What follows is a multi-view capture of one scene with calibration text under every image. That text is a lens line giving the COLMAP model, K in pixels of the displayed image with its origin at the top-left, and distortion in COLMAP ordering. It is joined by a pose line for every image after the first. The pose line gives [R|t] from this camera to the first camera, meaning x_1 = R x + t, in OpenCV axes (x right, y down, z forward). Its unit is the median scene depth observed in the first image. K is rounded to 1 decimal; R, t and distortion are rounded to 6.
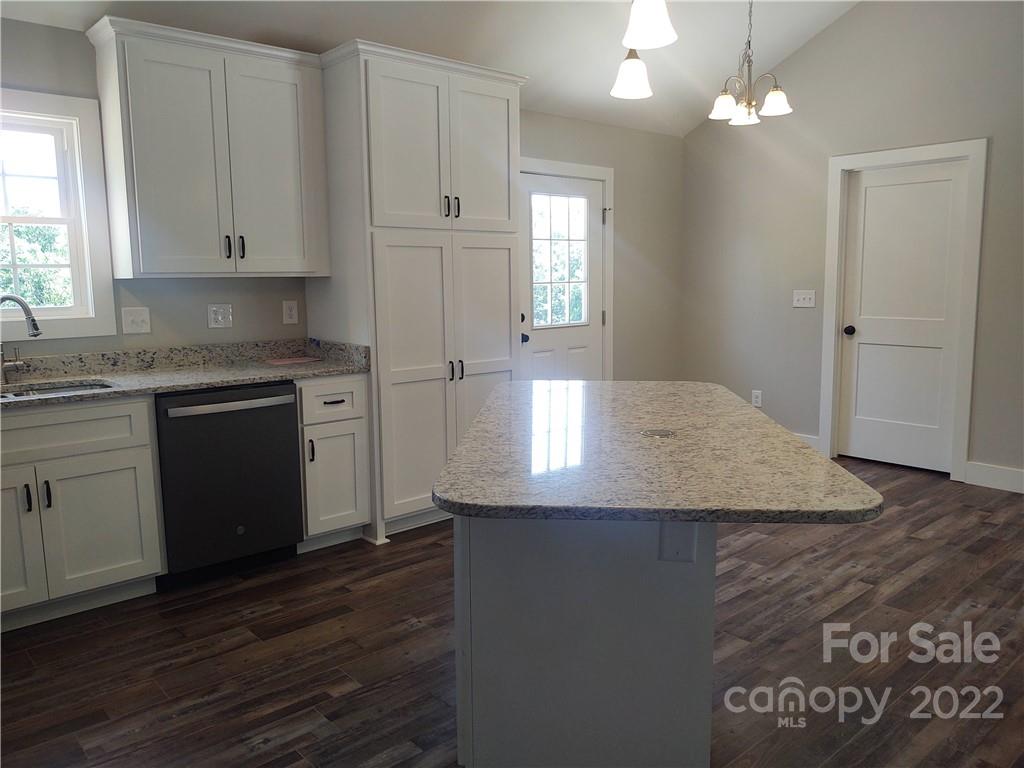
lens RADIAL K [[789.4, 0, 512.0], [0, 789.4, 384.0], [0, 0, 1]] dist [0.003109, -0.030811]
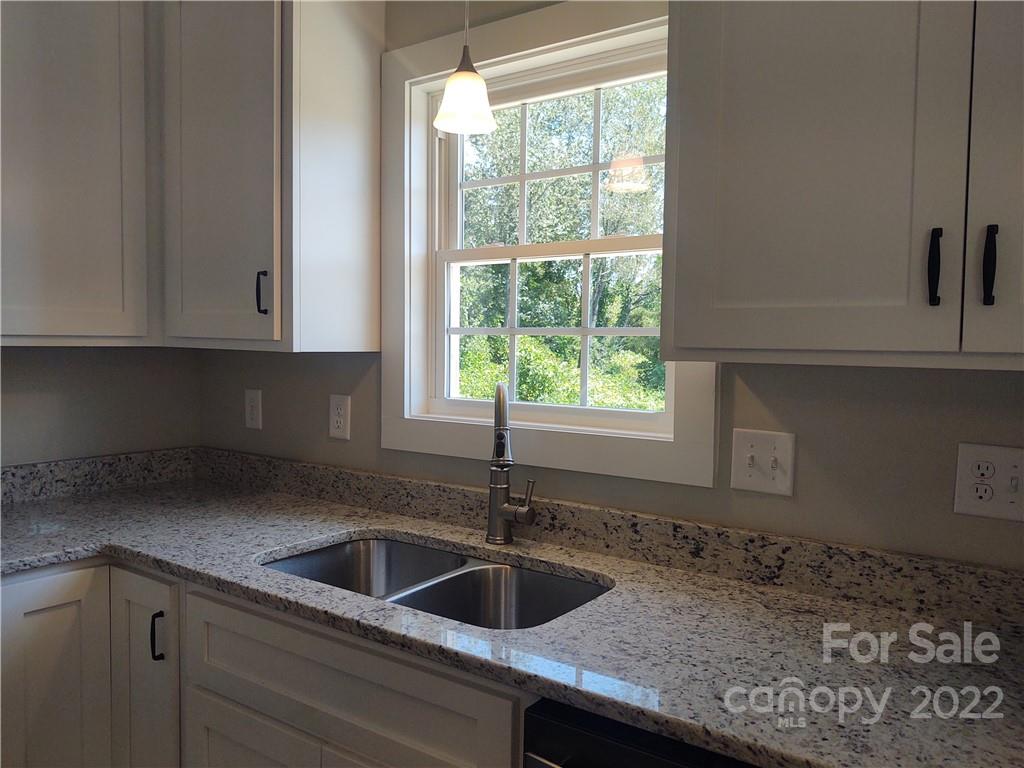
lens RADIAL K [[789.4, 0, 512.0], [0, 789.4, 384.0], [0, 0, 1]] dist [0.003109, -0.030811]
pose [[0.216525, 0.068489, -0.973872, -0.103744], [-0.147809, 0.988337, 0.036643, -0.116790], [0.965023, 0.136013, 0.224123, 0.776585]]
